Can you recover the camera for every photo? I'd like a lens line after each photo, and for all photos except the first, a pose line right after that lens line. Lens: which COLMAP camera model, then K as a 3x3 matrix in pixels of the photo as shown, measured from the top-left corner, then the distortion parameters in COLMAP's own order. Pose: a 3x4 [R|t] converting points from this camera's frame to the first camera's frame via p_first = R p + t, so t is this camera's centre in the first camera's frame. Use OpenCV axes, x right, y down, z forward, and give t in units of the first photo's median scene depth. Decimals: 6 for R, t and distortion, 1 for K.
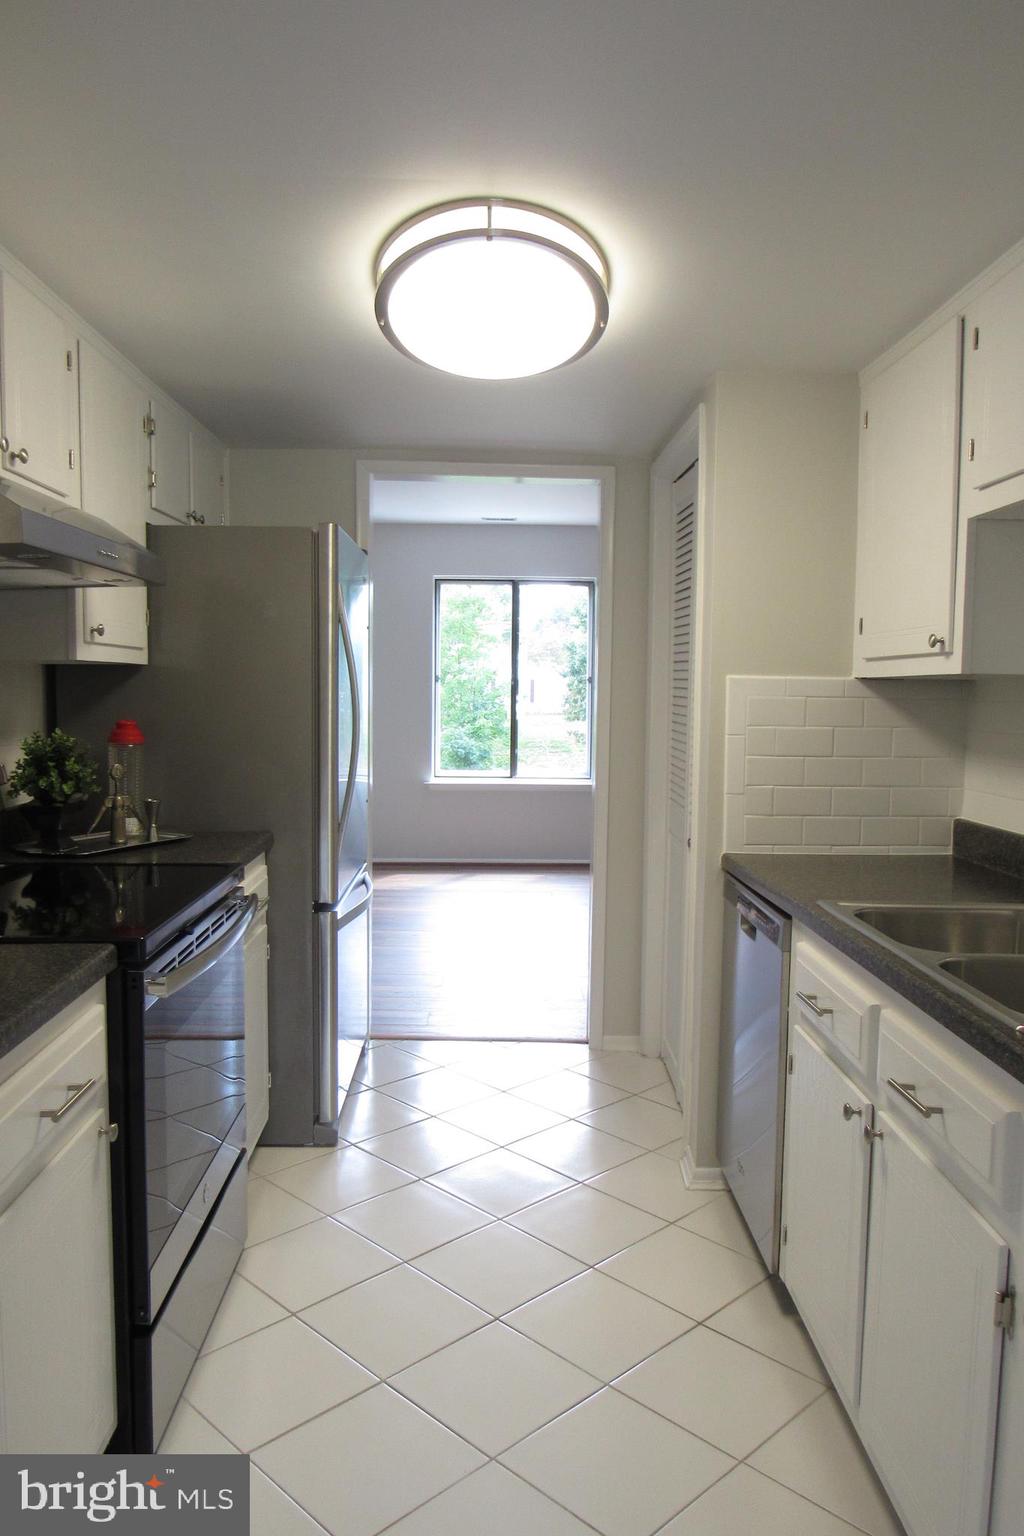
lens RADIAL K [[1141.6, 0, 507.7], [0, 1141.6, 771.0], [0, 0, 1]] dist [0.000361, 0.003307]
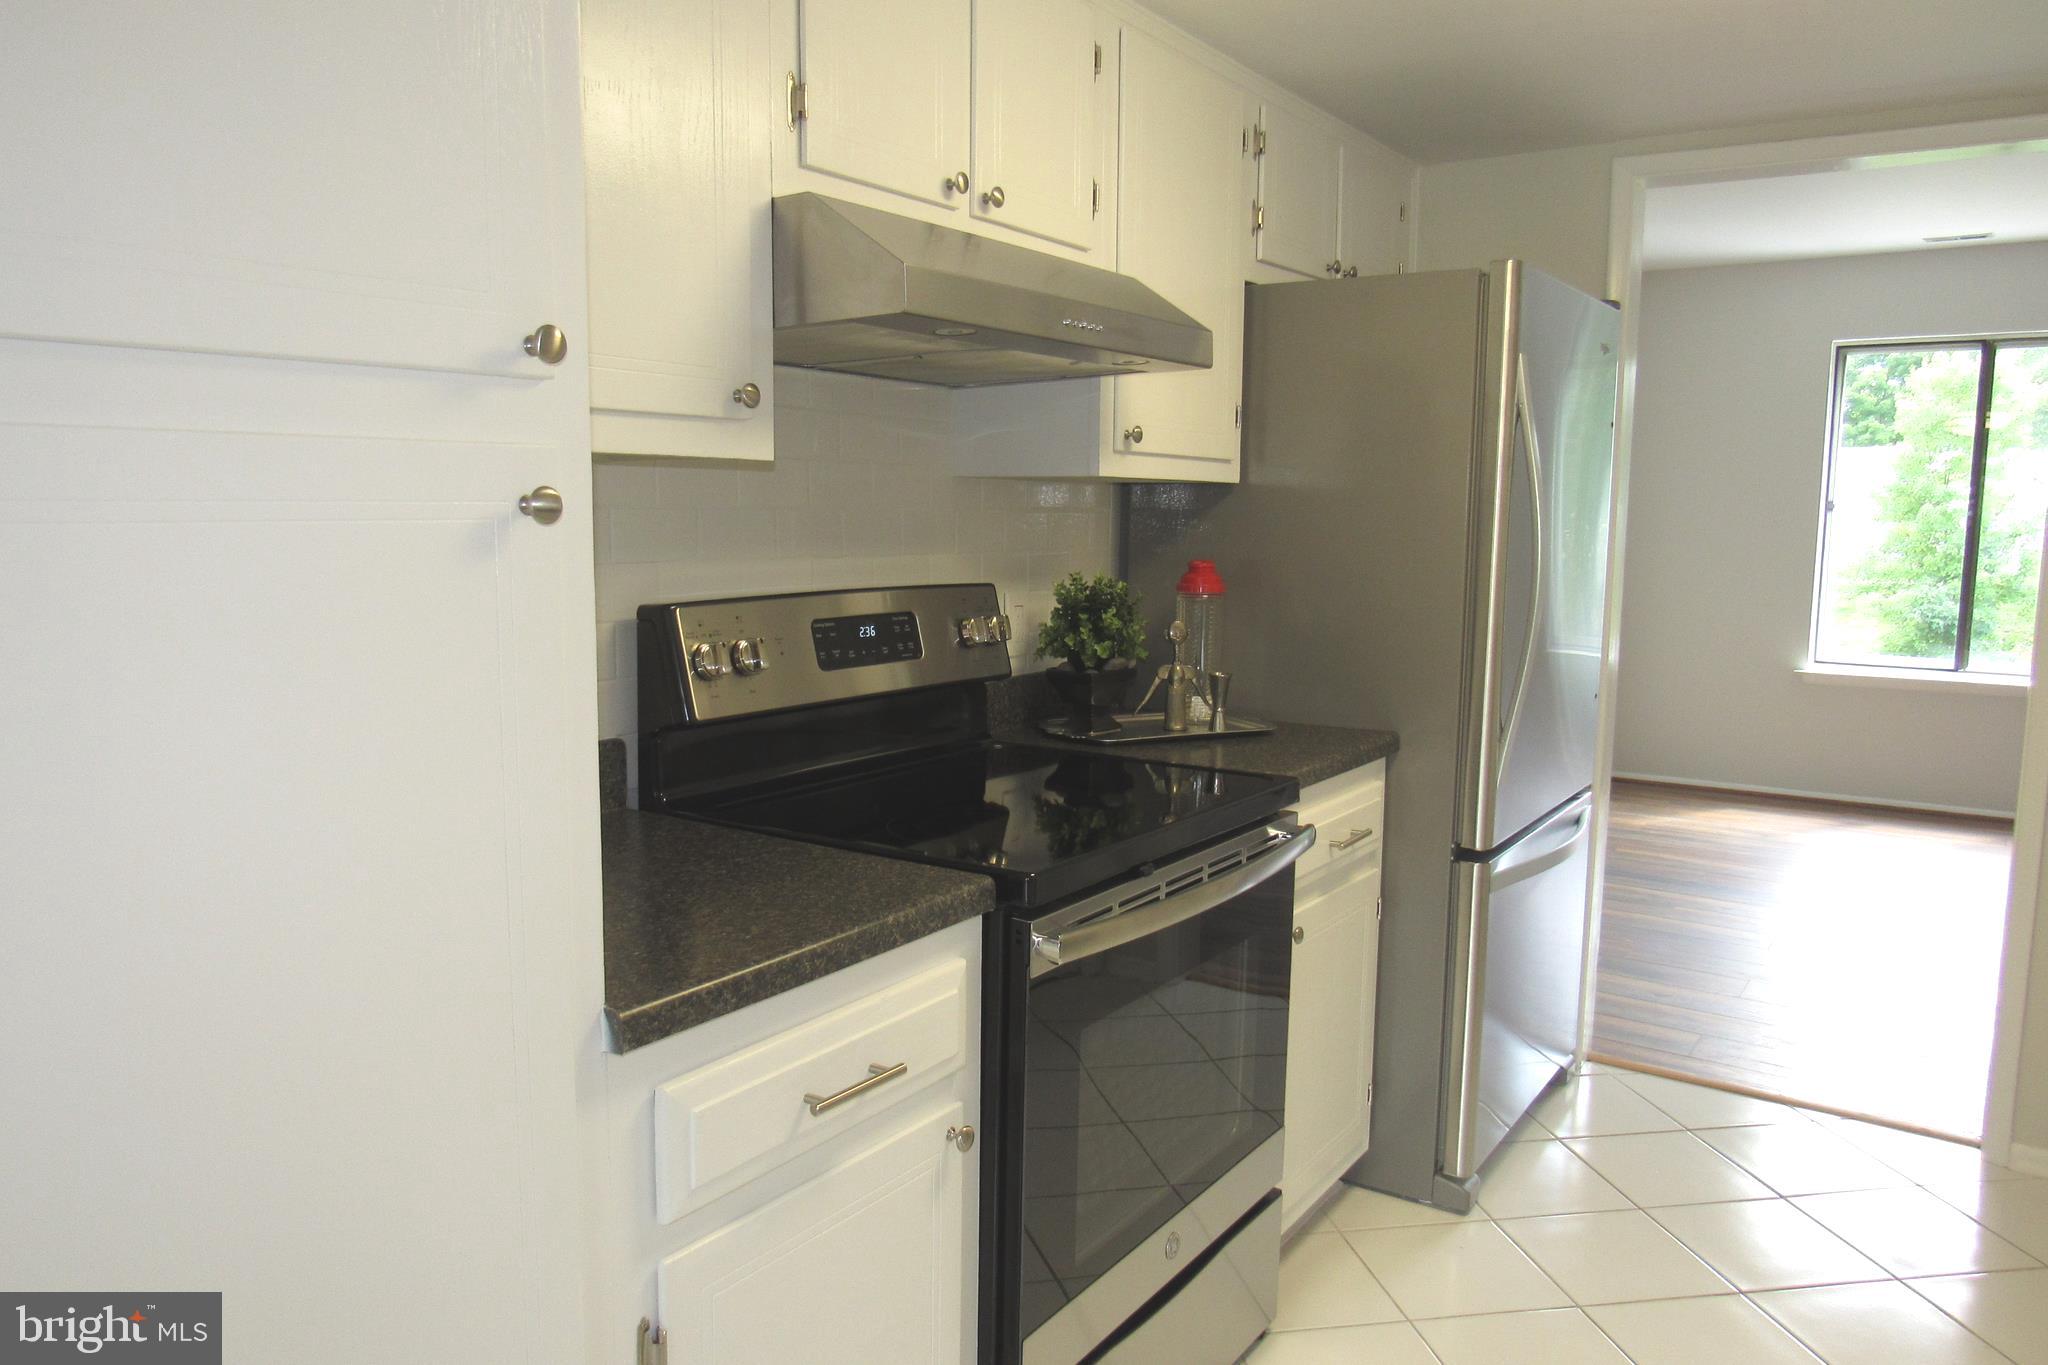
lens RADIAL K [[1522.1, 0, 1026.7], [0, 1522.1, 679.6], [0, 0, 1]] dist [0.000361, 0.003307]
pose [[0.825192, 0.071886, -0.560259, 0.116703], [-0.052594, 0.997338, 0.050503, -0.011919], [0.562398, -0.012208, 0.826776, 0.140463]]
